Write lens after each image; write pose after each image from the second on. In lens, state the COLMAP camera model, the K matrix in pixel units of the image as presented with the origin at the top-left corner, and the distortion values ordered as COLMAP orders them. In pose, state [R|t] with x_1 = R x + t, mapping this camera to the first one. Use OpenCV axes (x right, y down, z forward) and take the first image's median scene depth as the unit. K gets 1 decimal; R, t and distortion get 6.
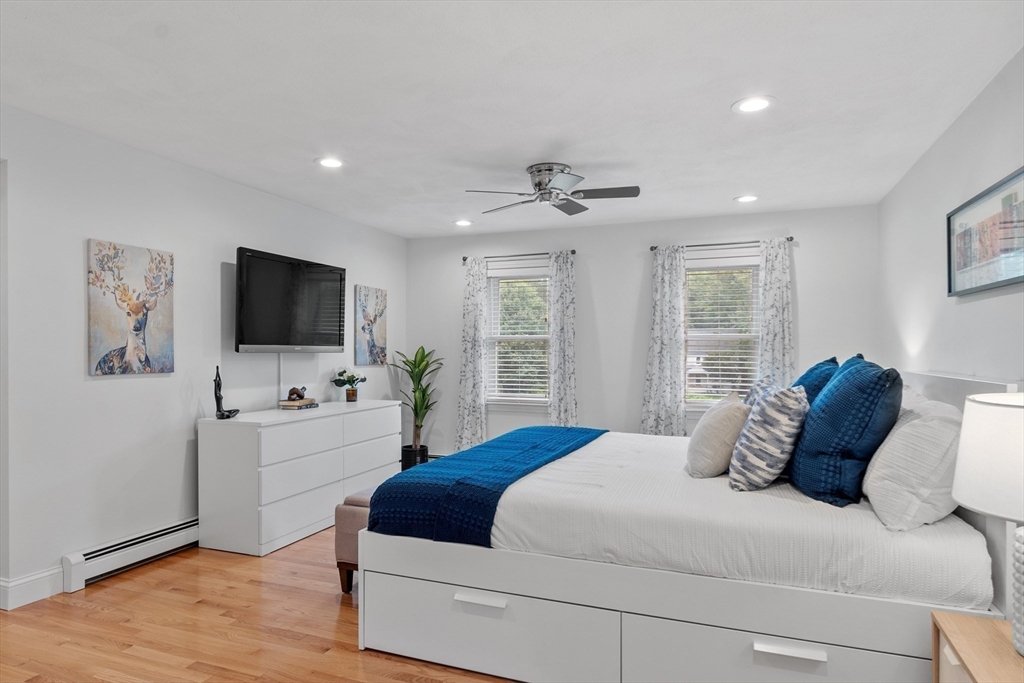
lens RADIAL K [[606.6, 0, 495.3], [0, 606.6, 352.7], [0, 0, 1]] dist [0.003151, 0.000508]
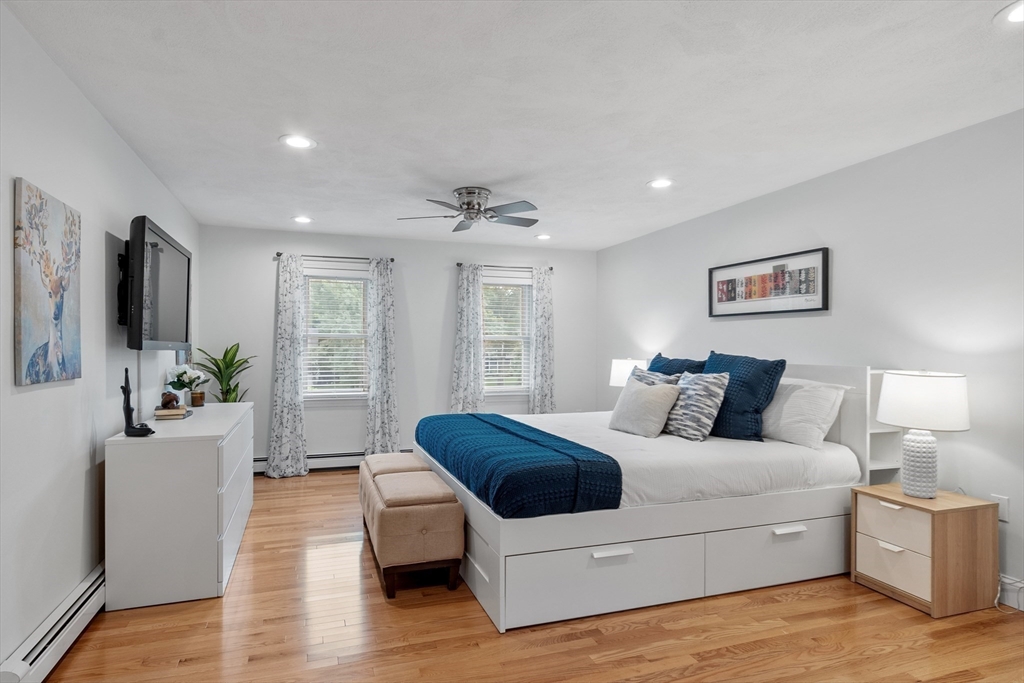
lens RADIAL K [[530.4, 0, 482.9], [0, 530.4, 349.6], [0, 0, 1]] dist [0.001327, 0.000255]
pose [[0.774736, -0.000599, 0.632285, -0.541547], [0.000149, 1.000000, 0.000764, -0.001894], [-0.632285, -0.000498, 0.774735, 0.201854]]
